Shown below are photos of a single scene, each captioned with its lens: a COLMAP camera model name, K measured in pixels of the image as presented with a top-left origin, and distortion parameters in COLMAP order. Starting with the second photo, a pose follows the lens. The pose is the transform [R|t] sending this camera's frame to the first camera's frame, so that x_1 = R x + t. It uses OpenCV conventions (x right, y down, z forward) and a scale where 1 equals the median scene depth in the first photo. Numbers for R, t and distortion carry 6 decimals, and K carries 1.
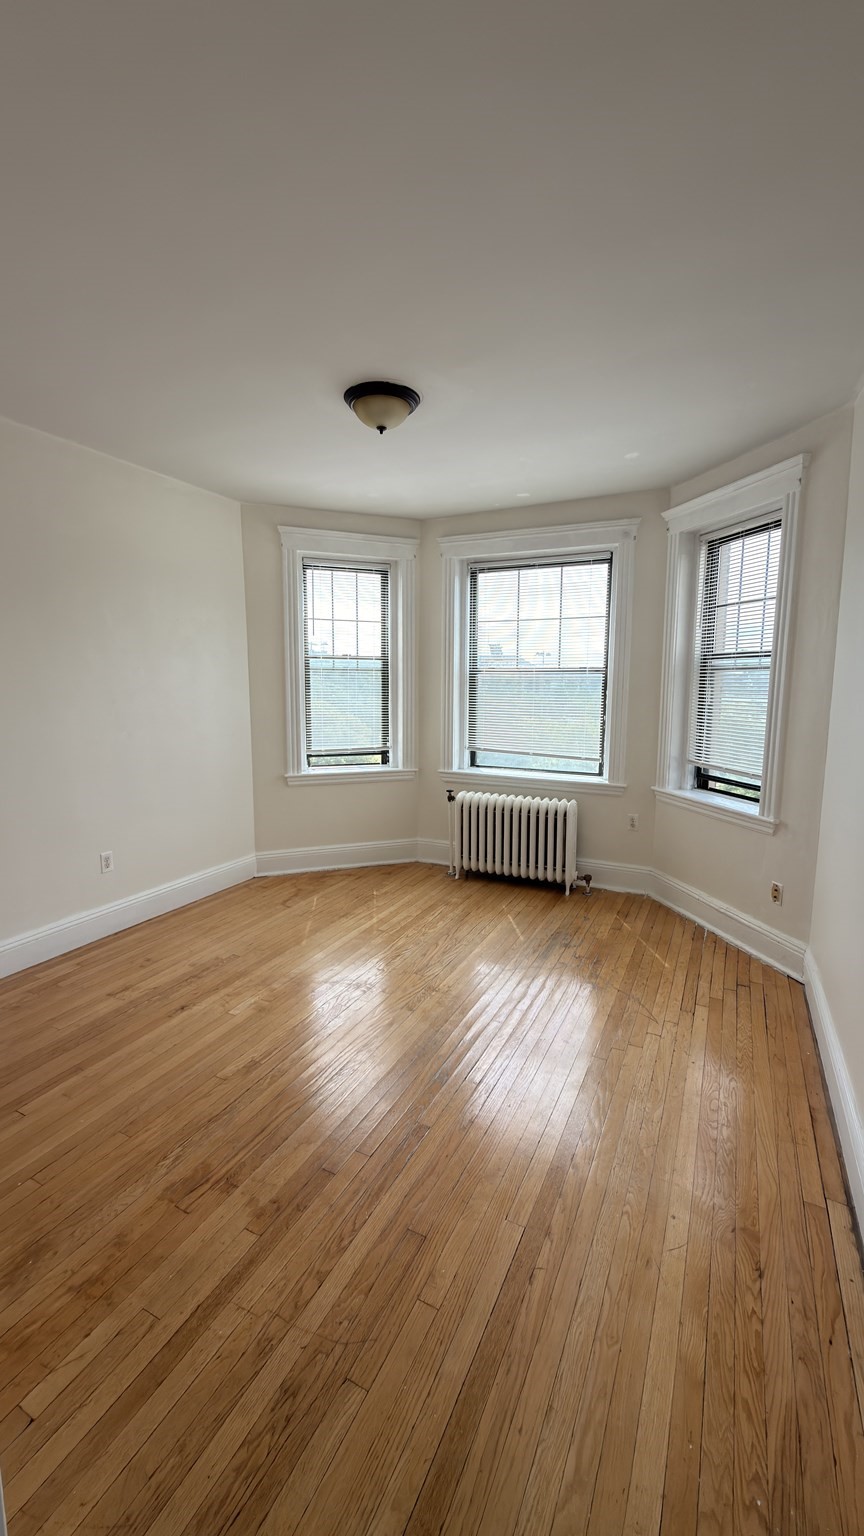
lens RADIAL K [[609.4, 0, 431.5], [0, 609.4, 765.3], [0, 0, 1]] dist [-0.000948, 0.000098]
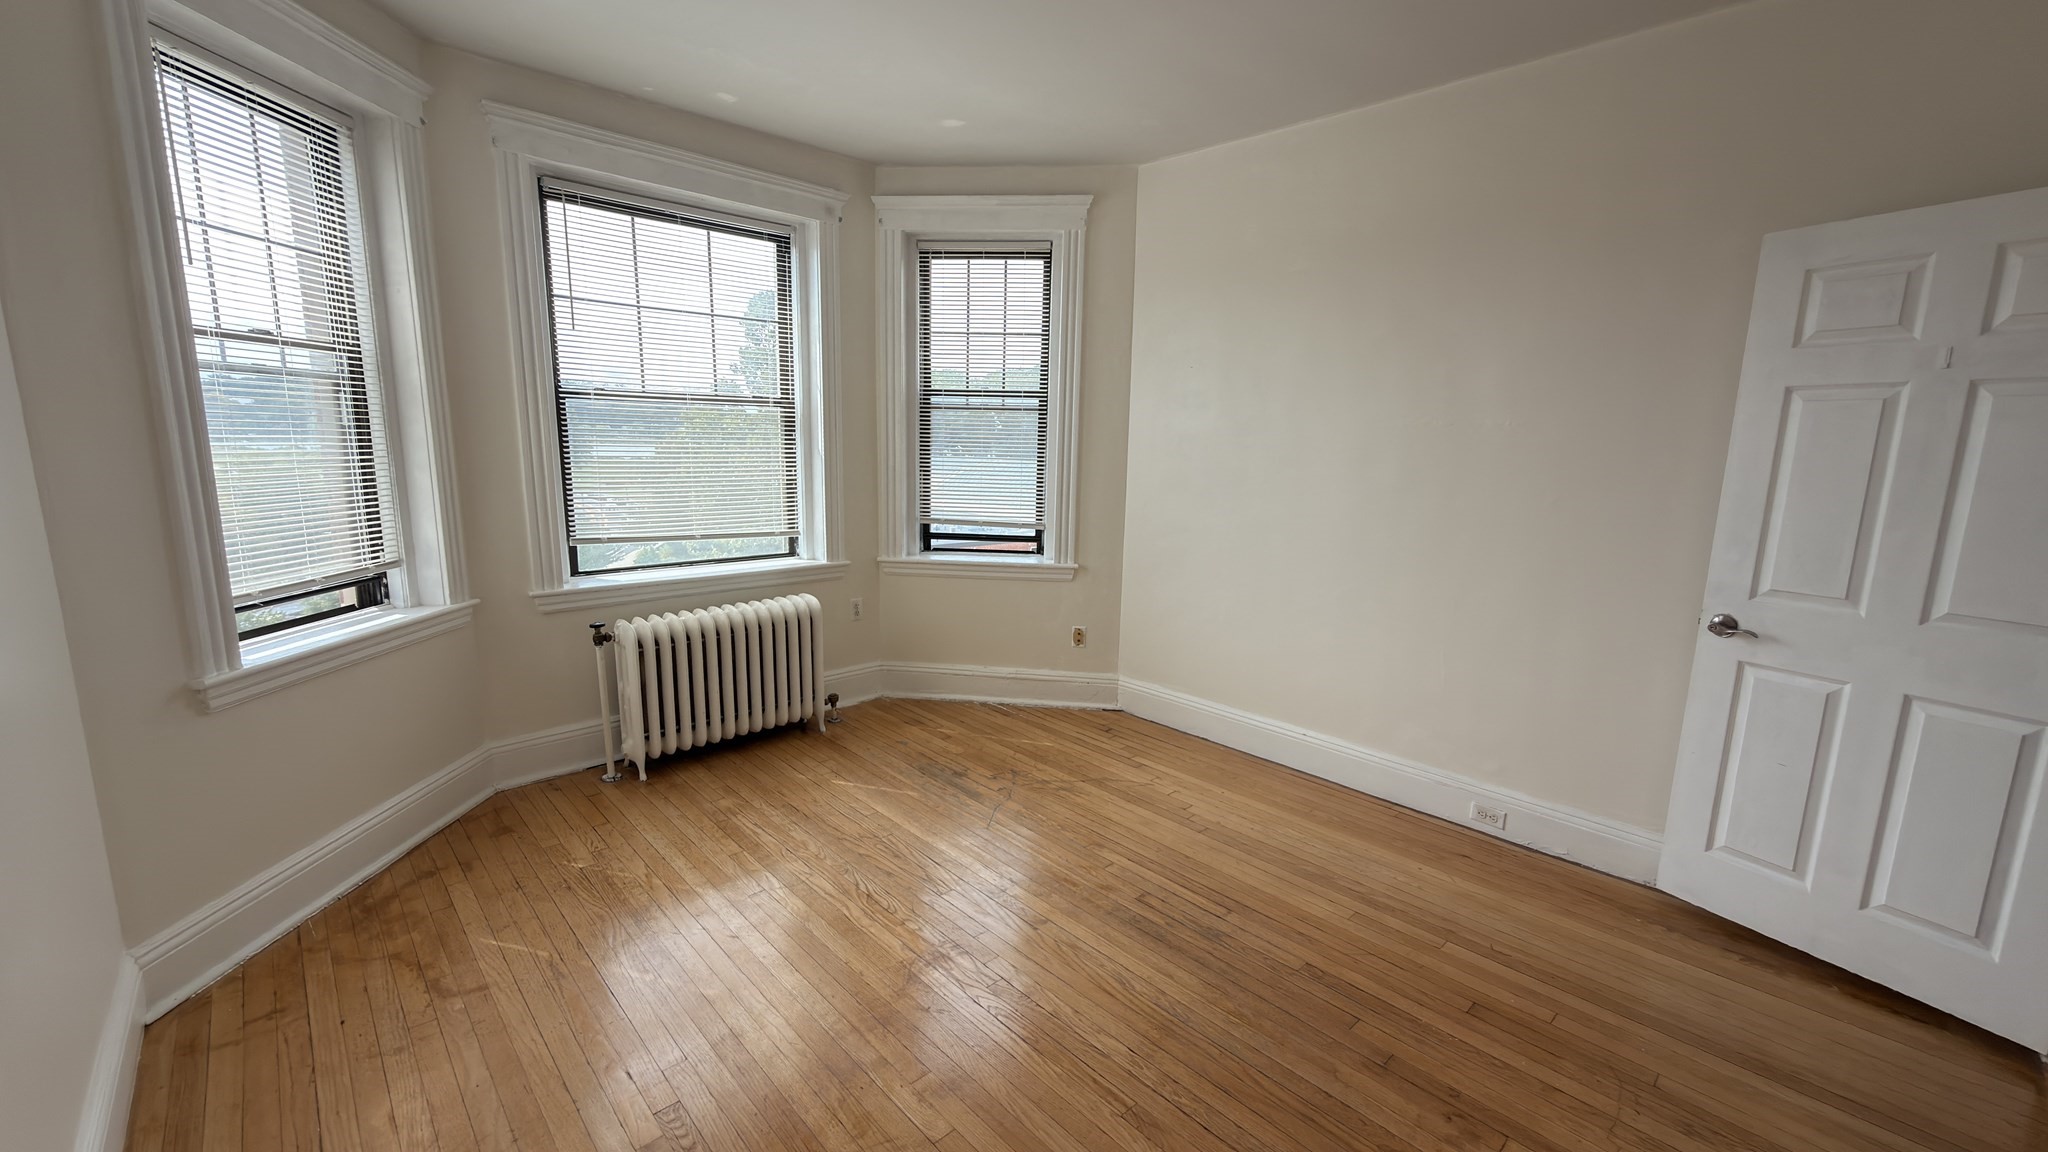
lens RADIAL K [[812.6, 0, 1021.7], [0, 812.6, 577.0], [0, 0, 1]] dist [-0.000948, 0.000098]
pose [[0.350483, -0.160314, 0.922746, -0.545176], [0.106524, 0.985671, 0.130785, -0.057854], [-0.930491, 0.052457, 0.362539, 0.469998]]
